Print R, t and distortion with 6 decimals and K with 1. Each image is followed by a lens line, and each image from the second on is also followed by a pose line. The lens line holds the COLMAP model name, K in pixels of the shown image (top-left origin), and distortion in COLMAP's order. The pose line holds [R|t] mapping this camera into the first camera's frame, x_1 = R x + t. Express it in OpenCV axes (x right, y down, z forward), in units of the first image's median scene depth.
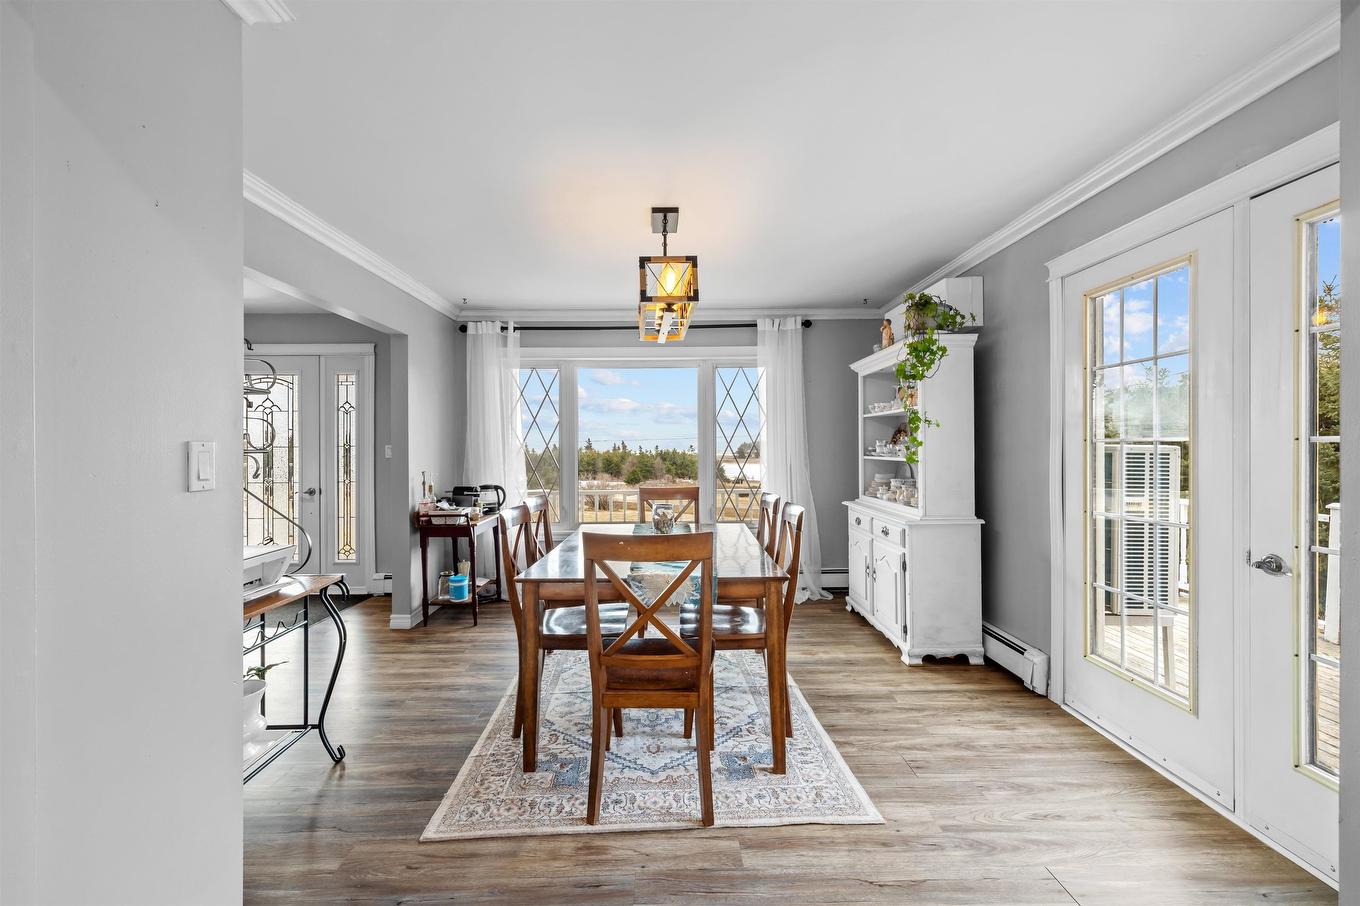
lens RADIAL K [[572.4, 0, 682.5], [0, 572.4, 448.7], [0, 0, 1]] dist [0.000879, 0.000177]
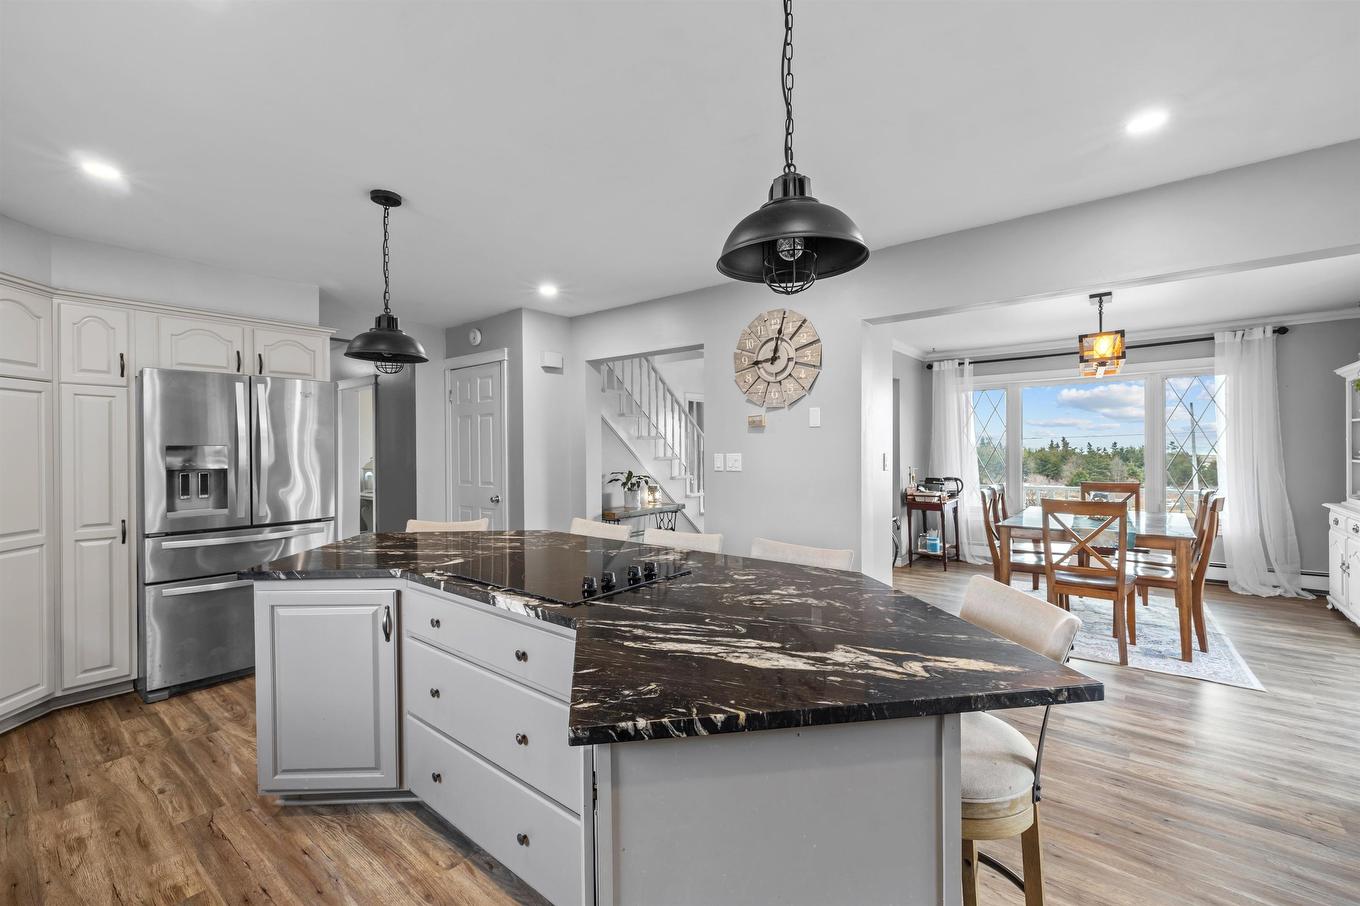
lens RADIAL K [[572.4, 0, 671.7], [0, 572.4, 451.1], [0, 0, 1]] dist [0.000879, 0.000177]
pose [[0.762453, 0.001318, -0.647042, 0.053926], [0.003683, 0.999973, 0.006377, -0.013518], [0.647033, -0.007245, 0.762428, -0.555640]]
